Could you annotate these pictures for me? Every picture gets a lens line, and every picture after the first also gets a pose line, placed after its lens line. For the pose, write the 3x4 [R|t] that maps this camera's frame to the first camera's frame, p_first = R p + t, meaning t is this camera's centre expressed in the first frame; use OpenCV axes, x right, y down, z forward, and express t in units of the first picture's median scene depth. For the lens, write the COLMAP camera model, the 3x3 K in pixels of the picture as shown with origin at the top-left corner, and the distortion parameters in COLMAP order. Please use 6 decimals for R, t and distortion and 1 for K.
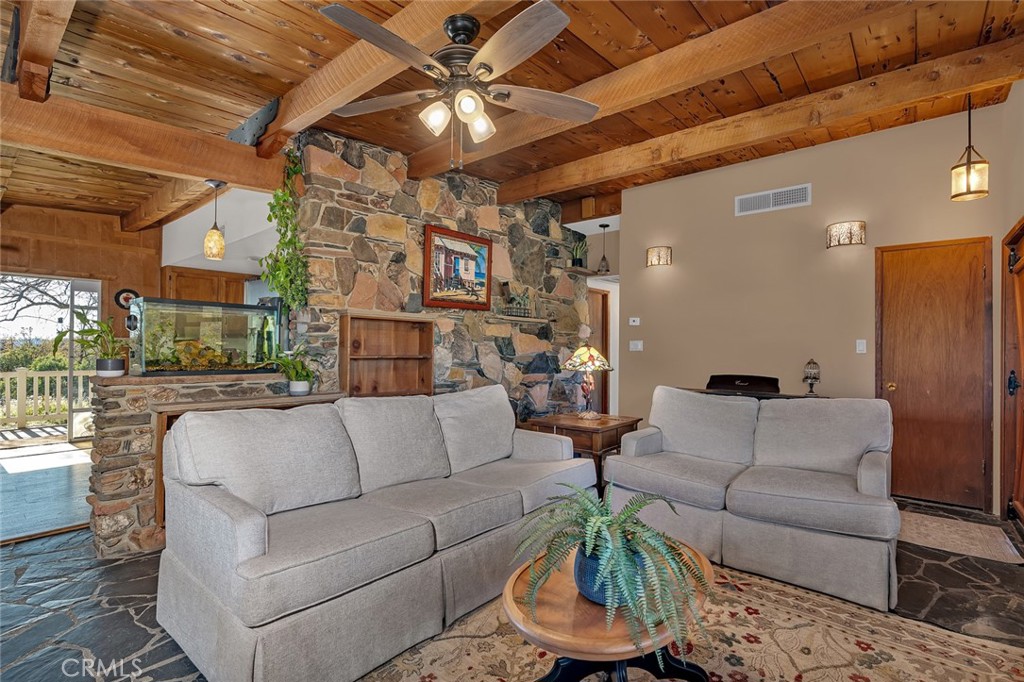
lens RADIAL K [[476.9, 0, 519.7], [0, 476.9, 345.1], [0, 0, 1]] dist [-0.004180, 0.000068]
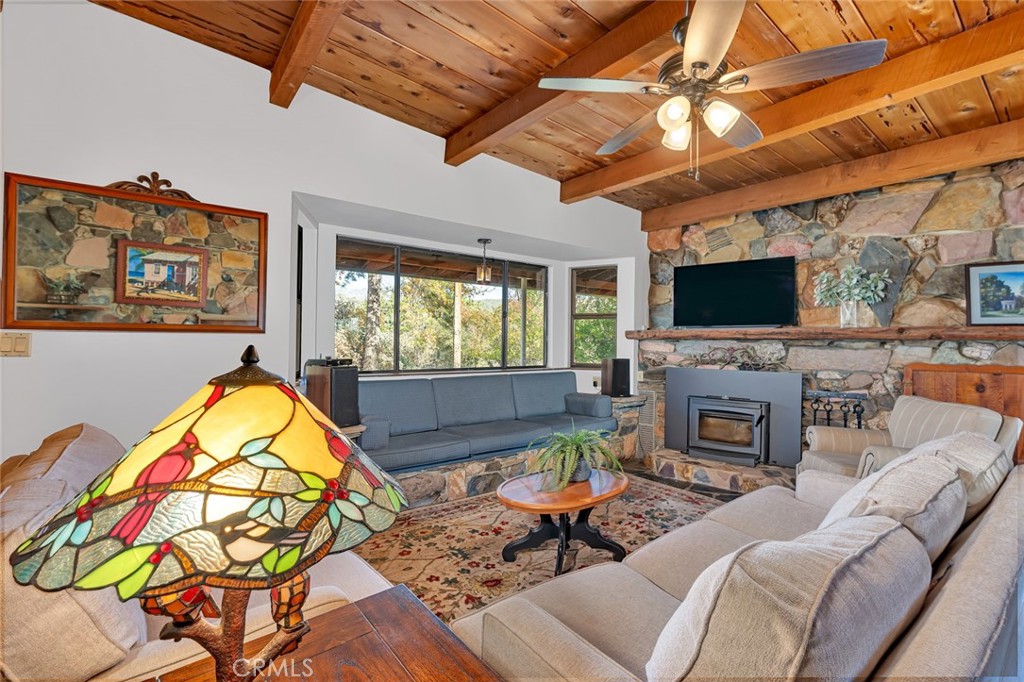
lens RADIAL K [[450.0, 0, 525.3], [0, 450.0, 342.9], [0, 0, 1]] dist [0.000907, 0.000231]
pose [[-0.979880, -0.018899, 0.198692, 0.015633], [-0.020131, 0.999789, -0.004183, -0.011527], [-0.198571, -0.008099, -0.980053, 1.729881]]
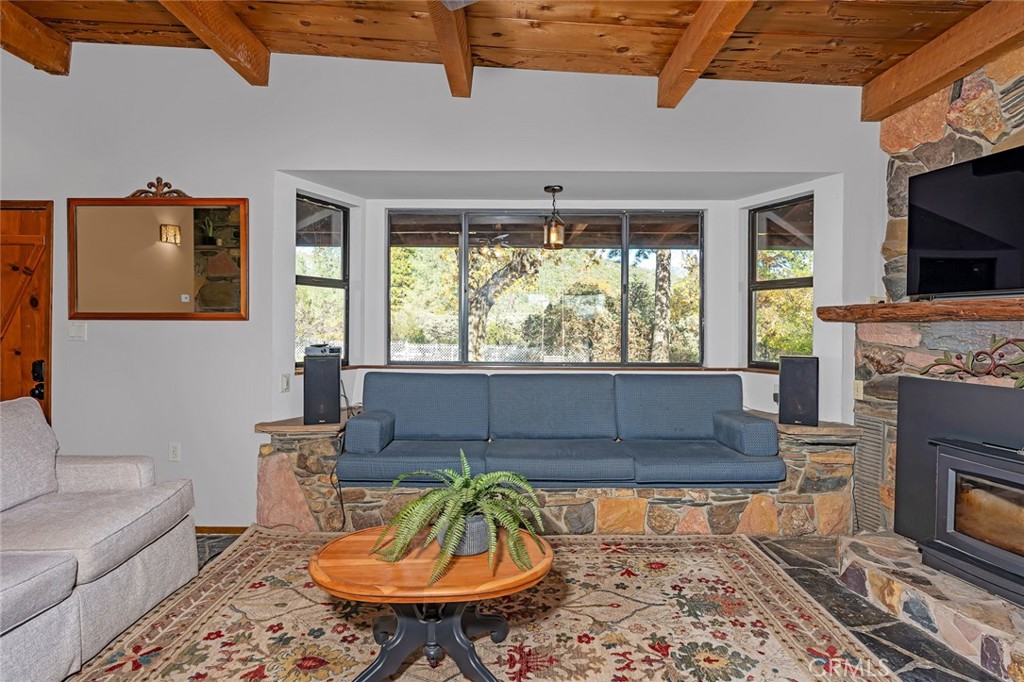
lens RADIAL K [[517.8, 0, 516.8], [0, 517.8, 331.3], [0, 0, 1]] dist [-0.001583, 0.001576]
pose [[-0.645978, -0.021849, 0.763043, -0.537483], [-0.016933, 0.999754, 0.014291, -0.028560], [-0.763168, -0.003689, -0.646190, 1.067972]]
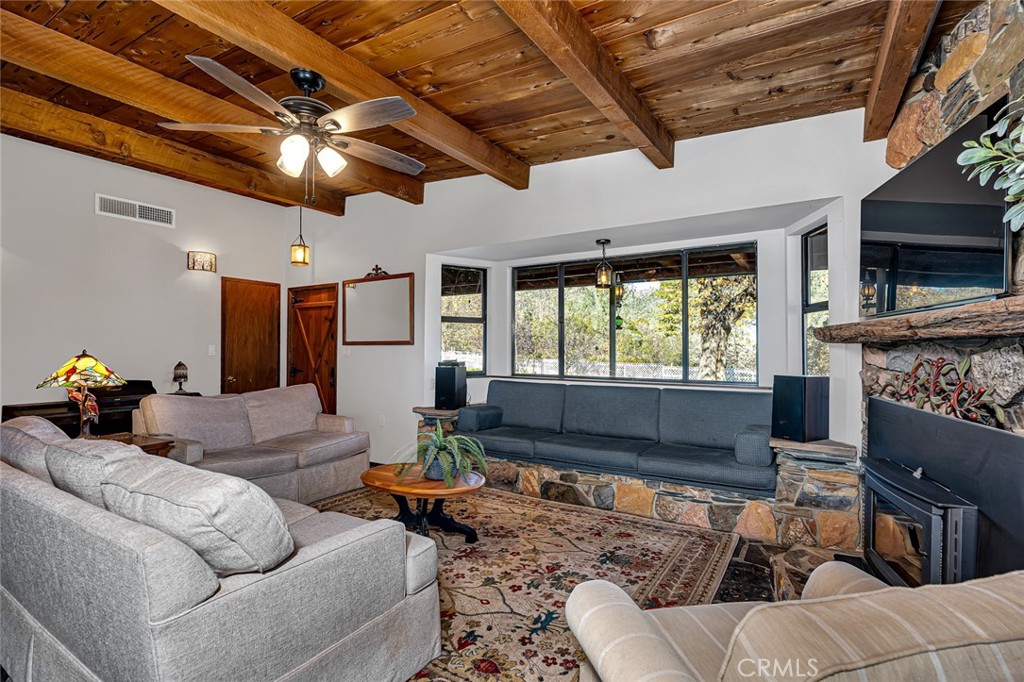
lens RADIAL K [[476.9, 0, 519.7], [0, 476.9, 345.1], [0, 0, 1]] dist [-0.004180, 0.000068]
pose [[-0.145769, -0.007333, 0.989291, -1.161225], [-0.008174, 0.999947, 0.006208, -0.043740], [-0.989285, -0.007182, -0.145821, 0.589383]]
